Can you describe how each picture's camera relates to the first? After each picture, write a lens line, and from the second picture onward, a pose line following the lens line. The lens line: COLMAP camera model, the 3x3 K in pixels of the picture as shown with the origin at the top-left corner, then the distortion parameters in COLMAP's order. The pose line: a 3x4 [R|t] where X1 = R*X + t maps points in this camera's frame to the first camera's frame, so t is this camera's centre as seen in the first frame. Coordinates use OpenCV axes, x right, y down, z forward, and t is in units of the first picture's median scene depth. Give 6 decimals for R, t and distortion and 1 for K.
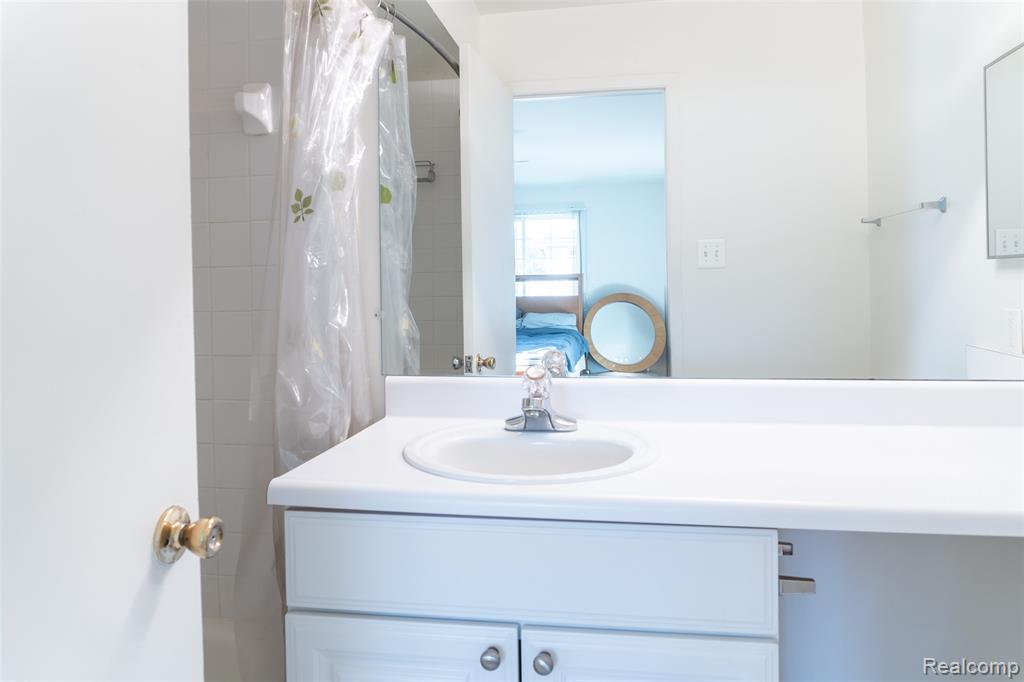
lens RADIAL K [[715.5, 0, 496.9], [0, 715.5, 278.0], [0, 0, 1]] dist [-0.002156, 0.000419]
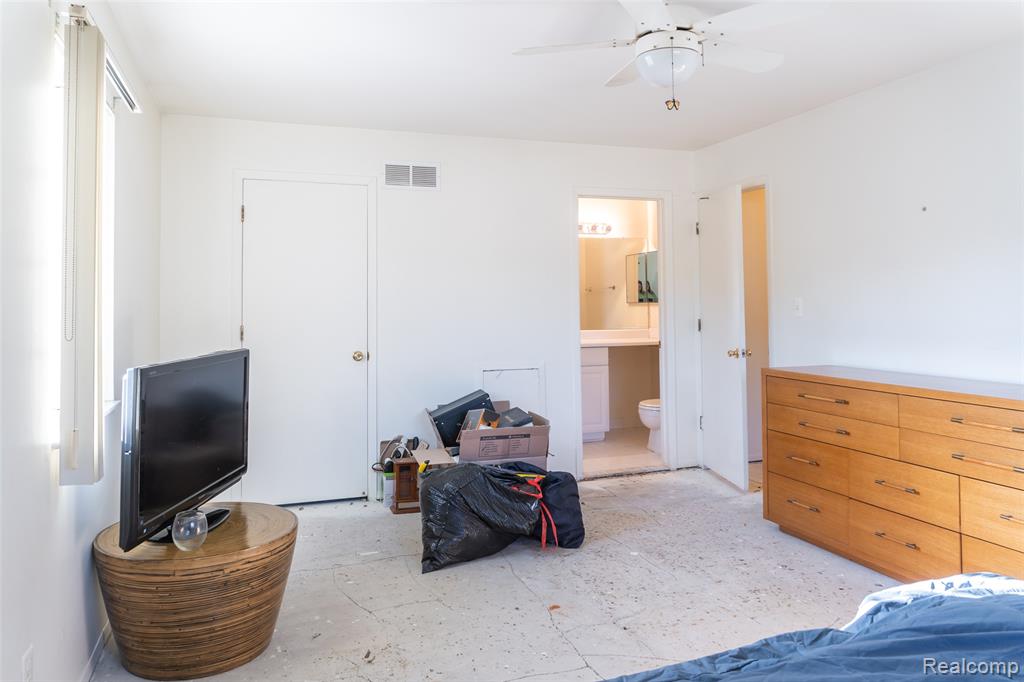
lens RADIAL K [[729.0, 0, 516.8], [0, 729.0, 279.8], [0, 0, 1]] dist [-0.023238, 0.000848]
pose [[0.864147, 0.027528, 0.502486, -2.317967], [-0.004934, 0.998918, -0.046240, 0.043737], [-0.503215, 0.037479, 0.863348, -2.712267]]
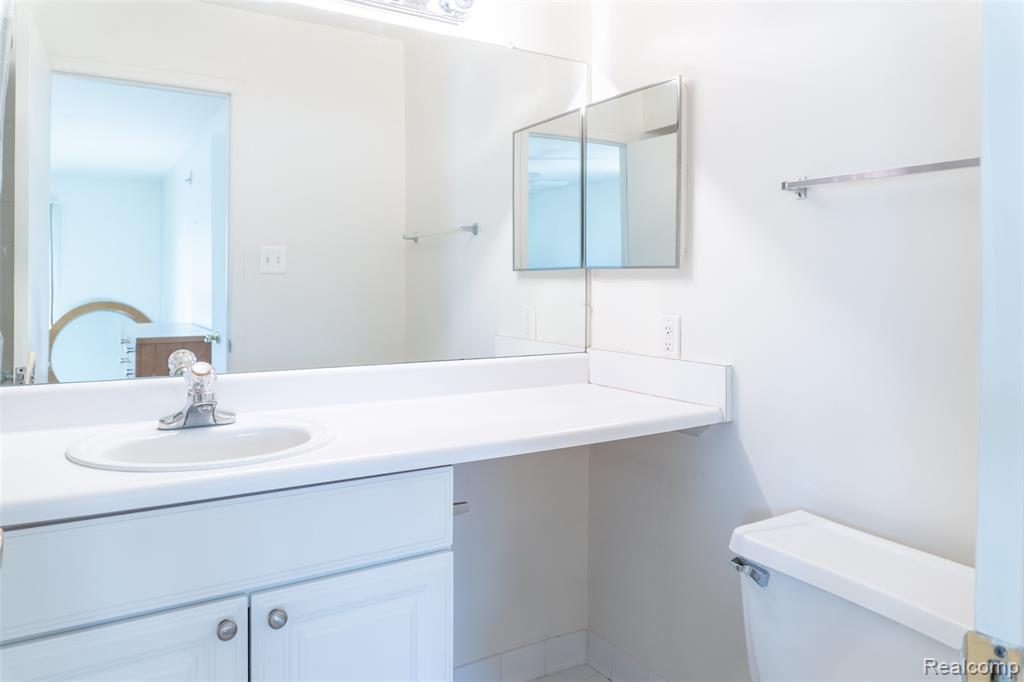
lens RADIAL K [[729.0, 0, 516.8], [0, 729.0, 279.8], [0, 0, 1]] dist [-0.023238, 0.000848]
pose [[0.745641, 0.021843, 0.665990, -0.289007], [-0.014201, 0.999757, -0.016890, 0.016959], [-0.666196, 0.003136, 0.745770, -0.063257]]
